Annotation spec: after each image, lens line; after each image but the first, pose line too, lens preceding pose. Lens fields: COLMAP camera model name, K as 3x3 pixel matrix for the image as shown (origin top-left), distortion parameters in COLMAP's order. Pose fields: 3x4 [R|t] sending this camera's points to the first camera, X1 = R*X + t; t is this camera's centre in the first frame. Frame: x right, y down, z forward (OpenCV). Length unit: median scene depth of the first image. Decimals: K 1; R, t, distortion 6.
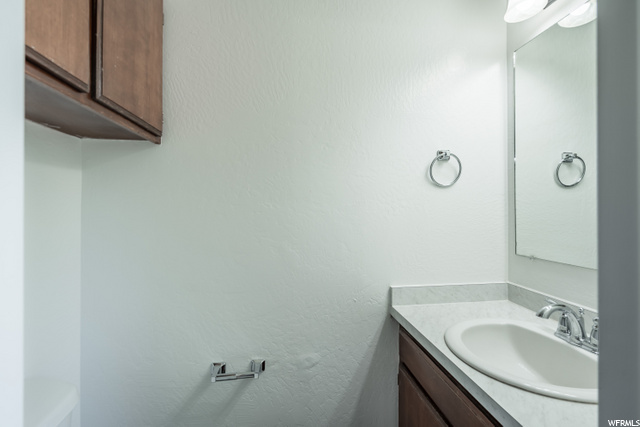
lens RADIAL K [[295.2, 0, 320.2], [0, 295.2, 211.0], [0, 0, 1]] dist [-0.002208, 0.002164]
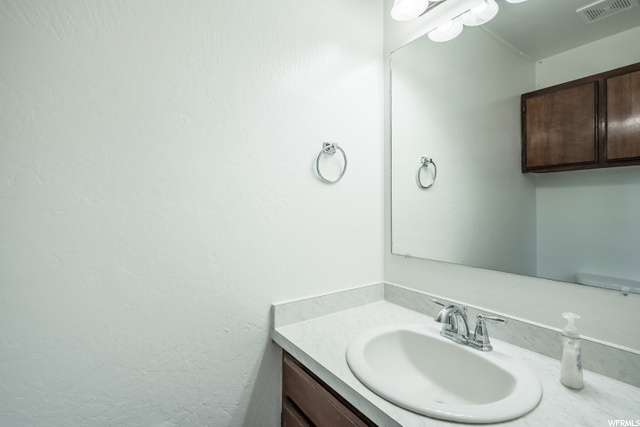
lens RADIAL K [[295.2, 0, 318.6], [0, 295.2, 204.4], [0, 0, 1]] dist [-0.002208, 0.002164]
pose [[0.880288, 0.011330, 0.474305, -0.034468], [-0.003483, 0.999842, -0.017419, -0.001482], [-0.474427, 0.013682, 0.880188, 0.234005]]
